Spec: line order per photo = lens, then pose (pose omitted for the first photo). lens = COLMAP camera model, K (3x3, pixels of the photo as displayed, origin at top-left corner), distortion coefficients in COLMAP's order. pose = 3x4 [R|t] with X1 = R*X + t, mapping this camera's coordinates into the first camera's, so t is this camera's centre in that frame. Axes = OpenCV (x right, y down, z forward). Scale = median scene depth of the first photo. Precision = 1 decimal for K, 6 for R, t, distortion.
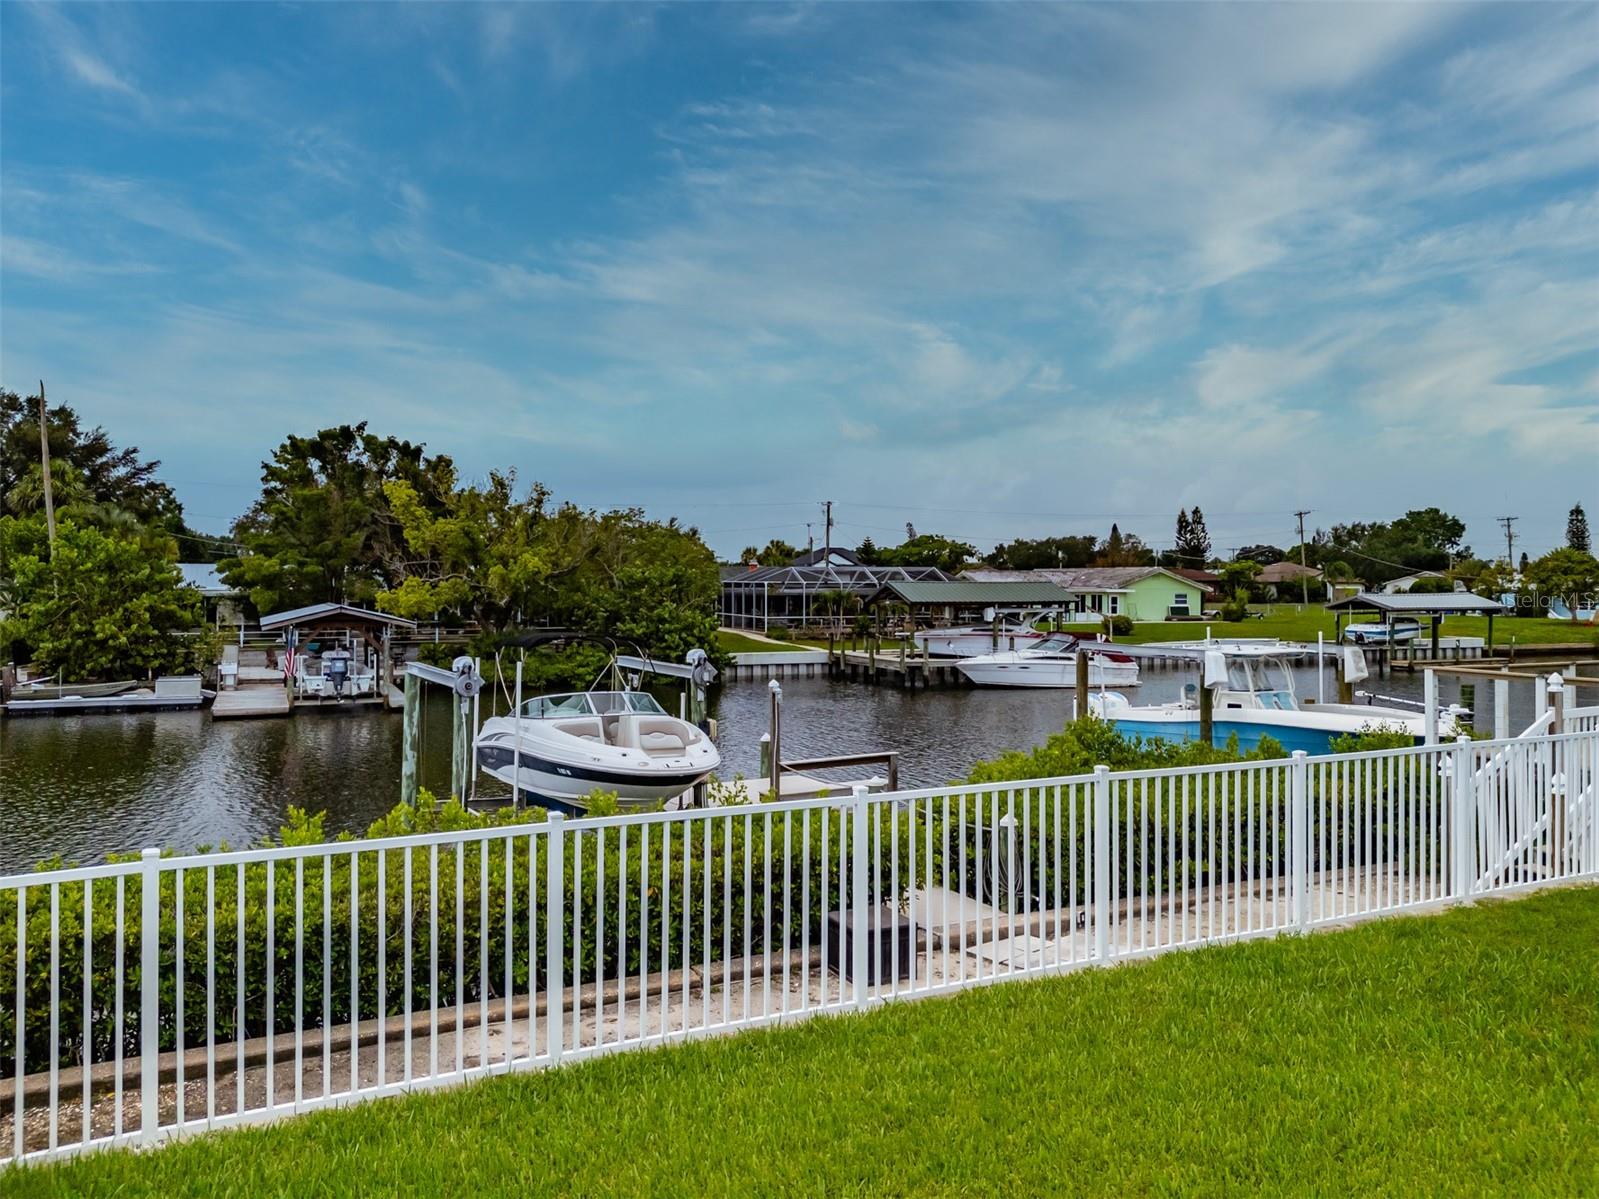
lens RADIAL K [[1202.2, 0, 789.0], [0, 1202.2, 592.8], [0, 0, 1]] dist [0.075272, -0.086880]
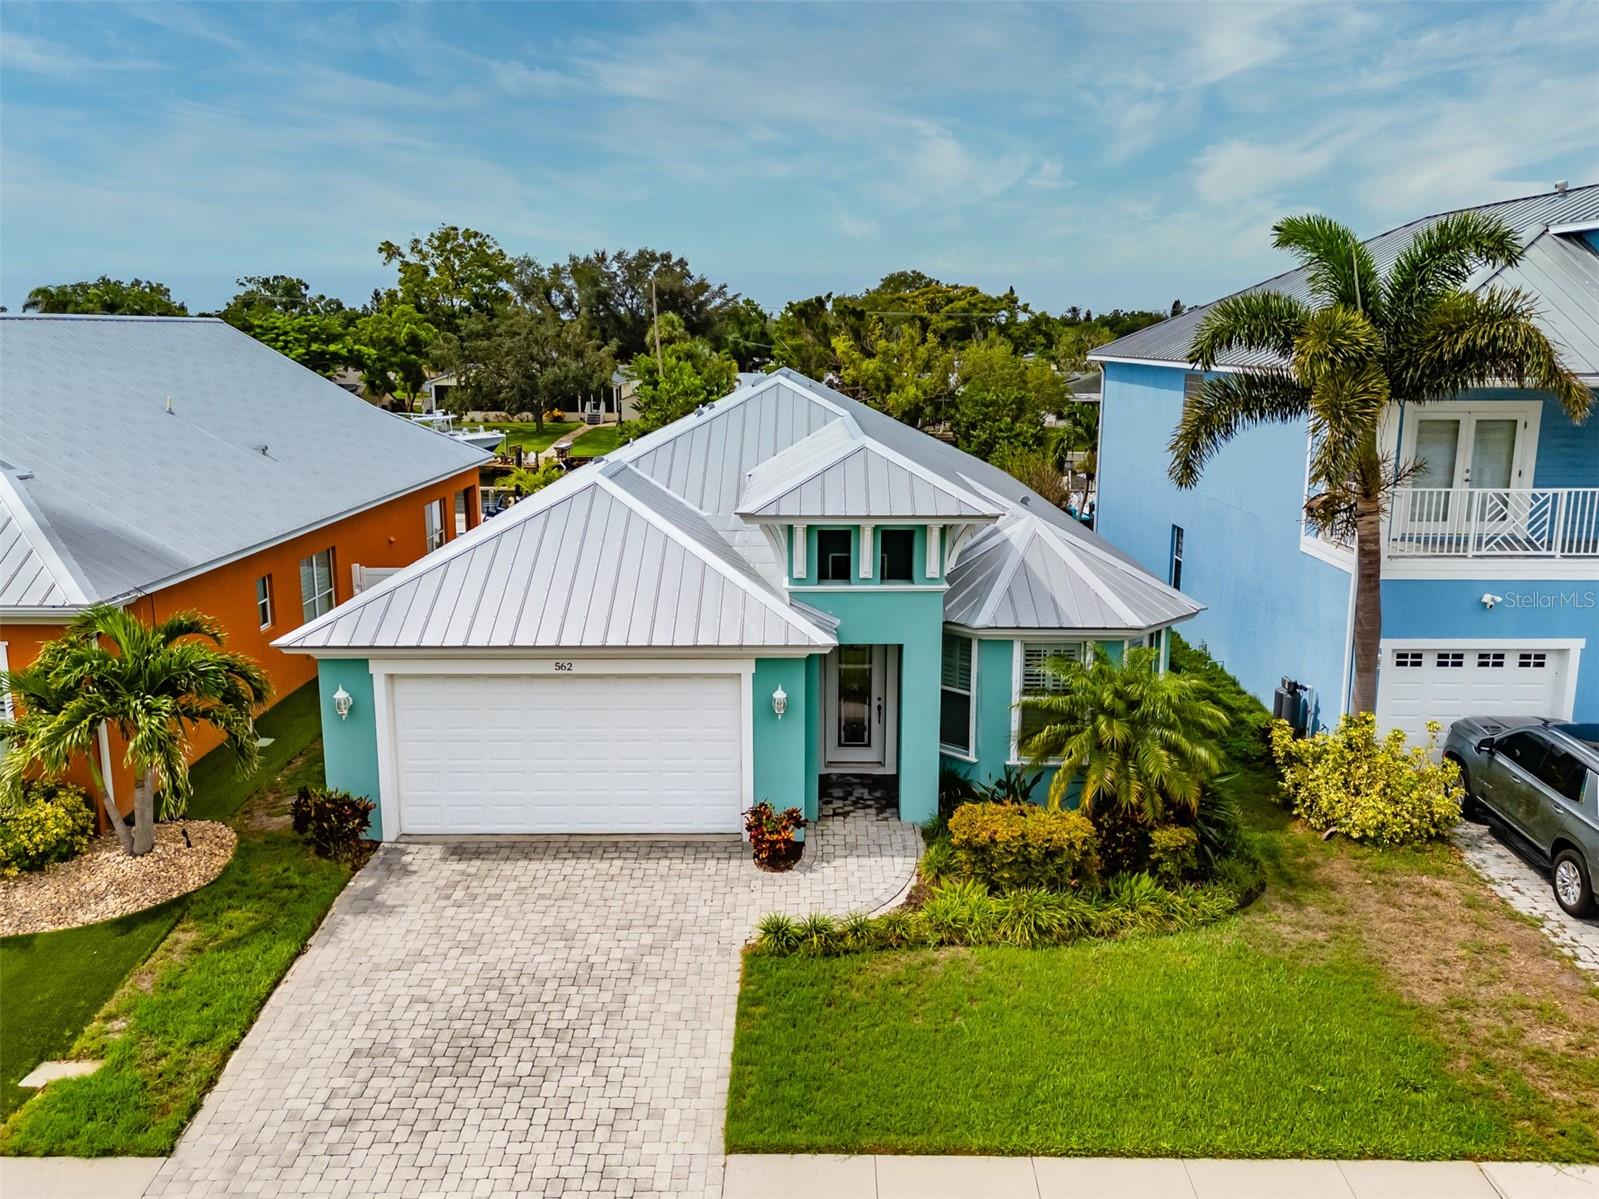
lens RADIAL K [[1289.0, 0, 802.2], [0, 1289.0, 593.6], [0, 0, 1]] dist [0.085932, -0.094746]
pose [[0.888740, 0.089973, -0.449495, 0.377091], [-0.006699, 0.982994, 0.183516, -0.063209], [0.458363, -0.160087, 0.874229, -0.498849]]
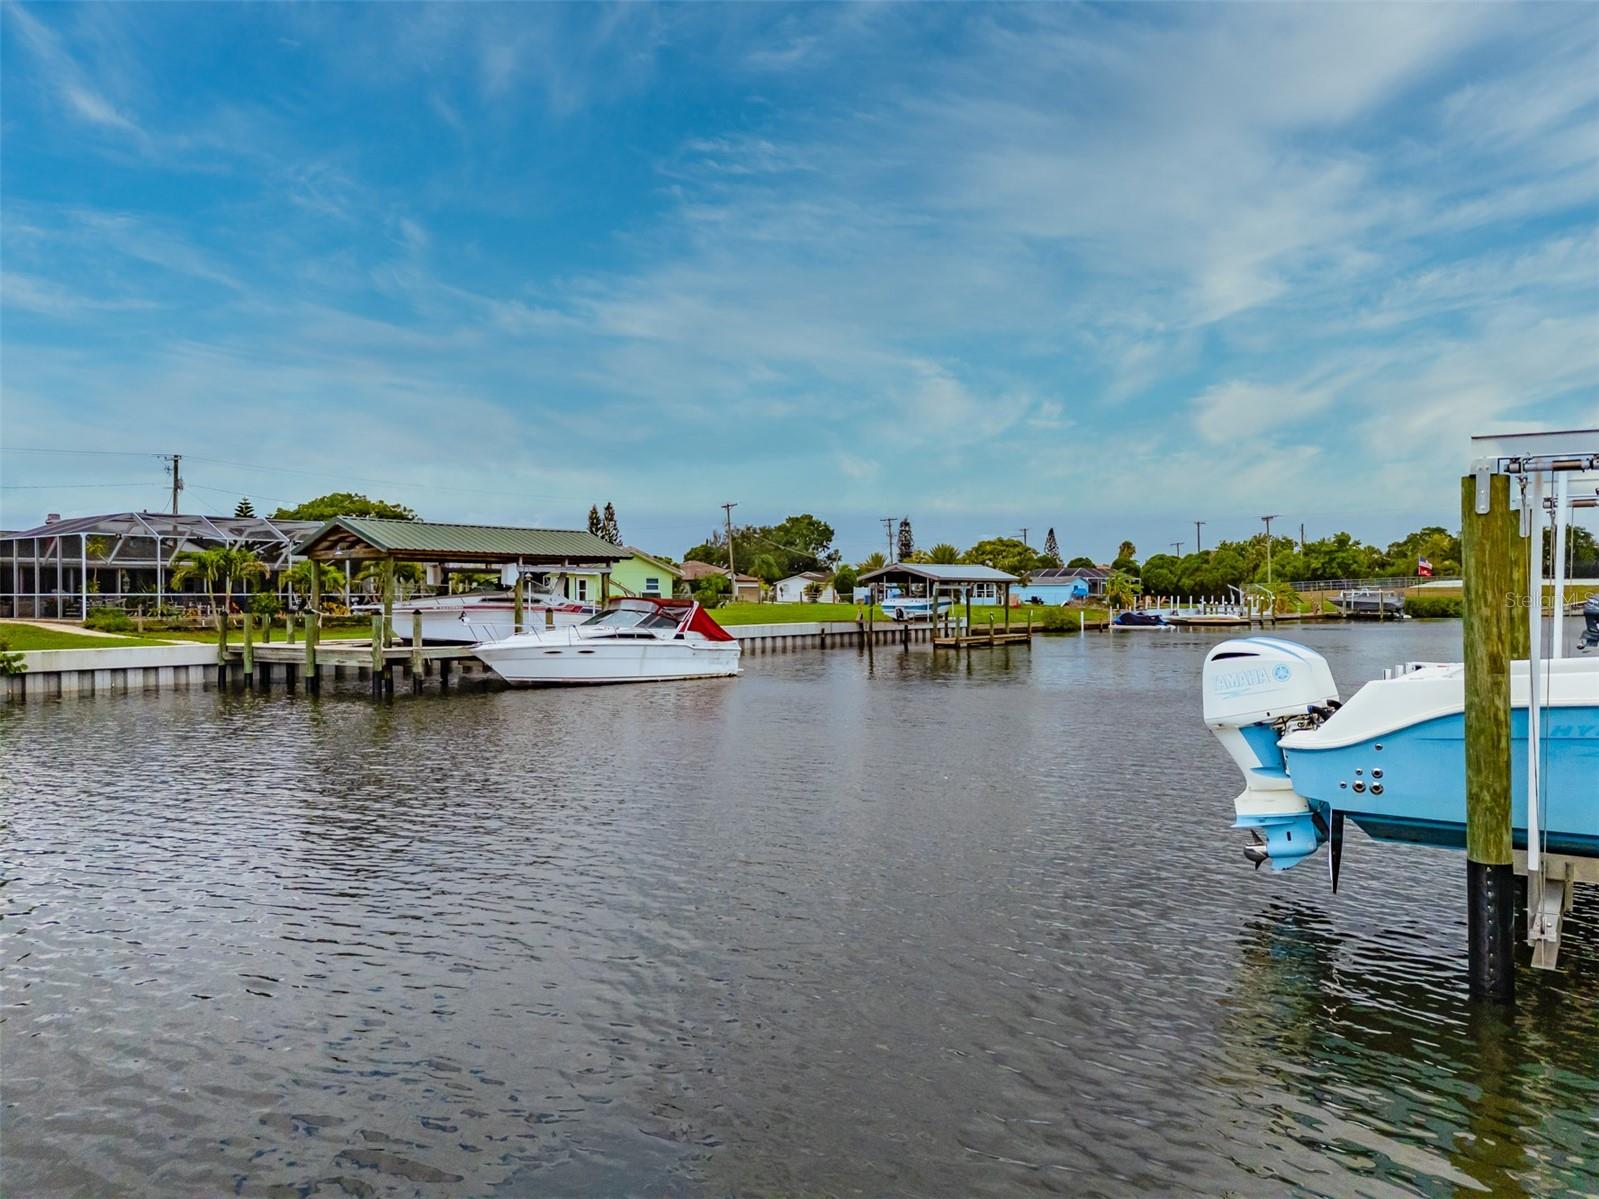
lens RADIAL K [[1179.1, 0, 800.5], [0, 1179.1, 599.6], [0, 0, 1]] dist [0.078899, -0.080423]
pose [[0.862389, -0.009277, 0.506162, -0.016087], [0.013124, 0.999906, -0.004033, 0.033844], [-0.506077, 0.010121, 0.862429, 0.364673]]
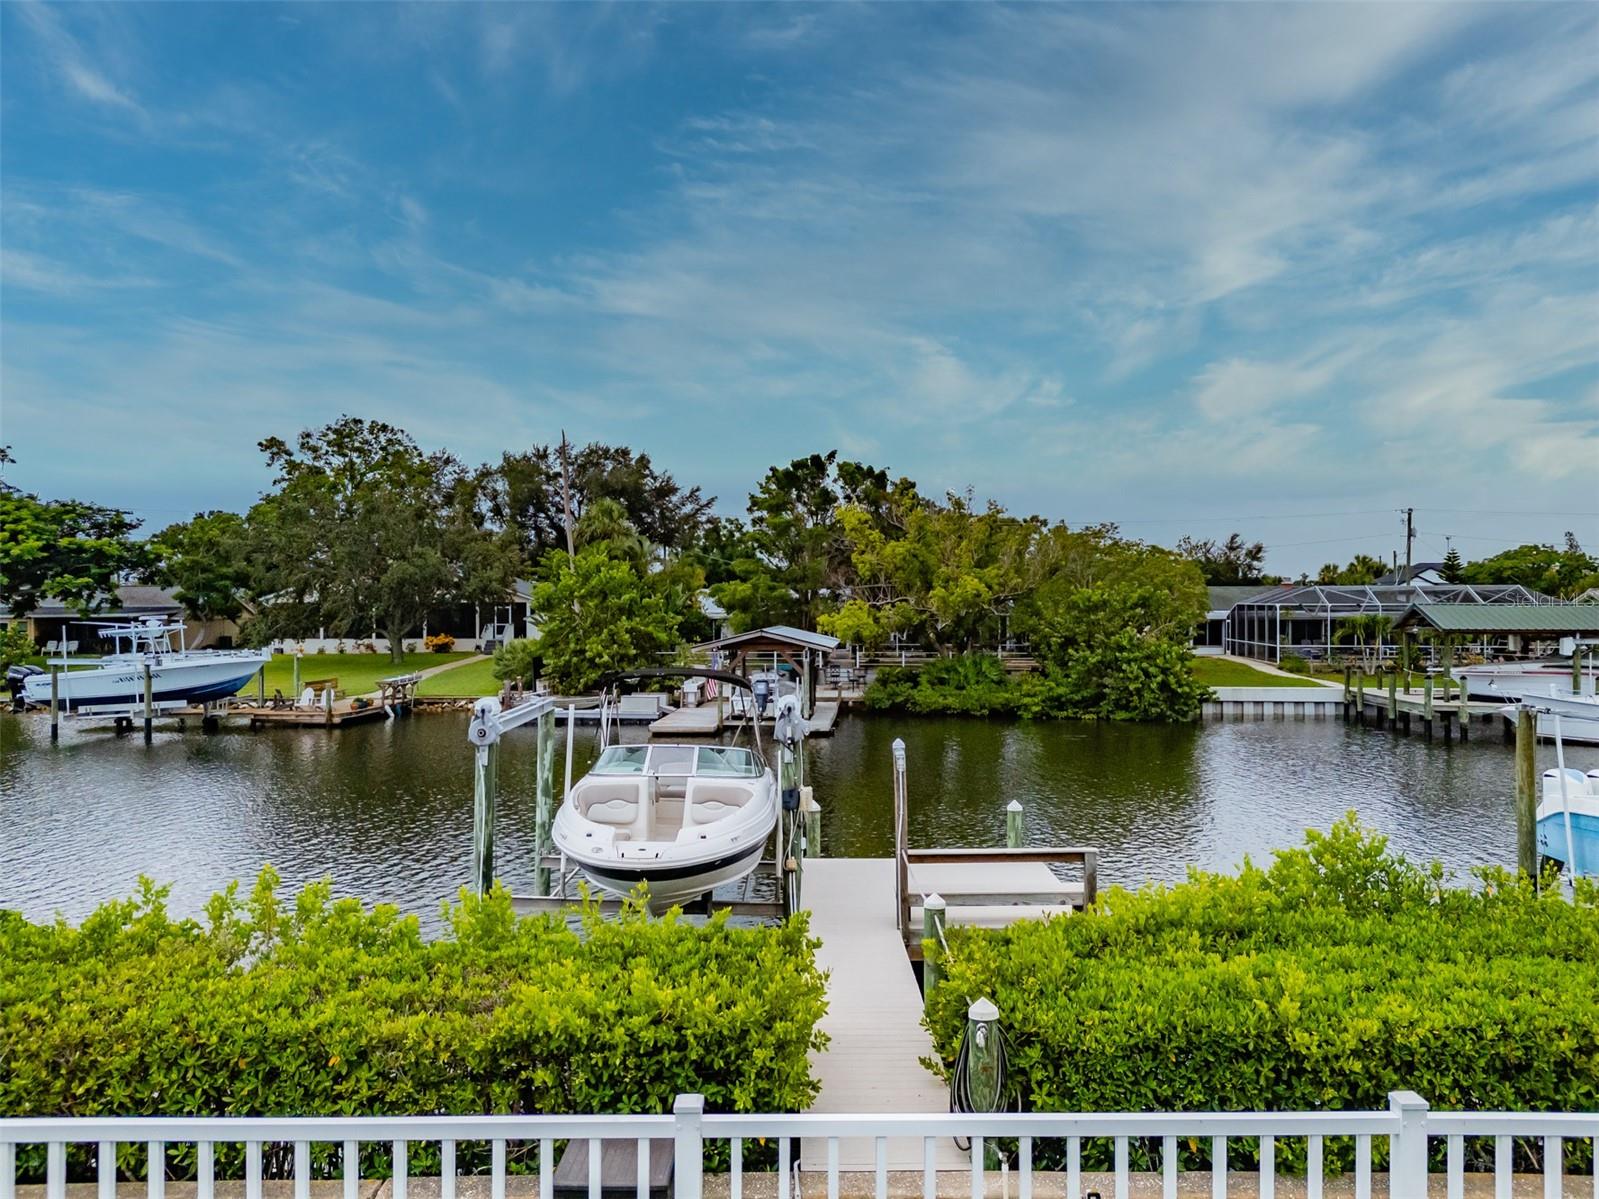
lens RADIAL K [[1202.2, 0, 789.0], [0, 1202.2, 592.8], [0, 0, 1]] dist [0.075272, -0.086880]
pose [[0.884533, -0.007221, -0.466422, 0.086845], [-0.001417, 0.999834, -0.018167, -0.001115], [0.466476, 0.016730, 0.884376, 0.081291]]
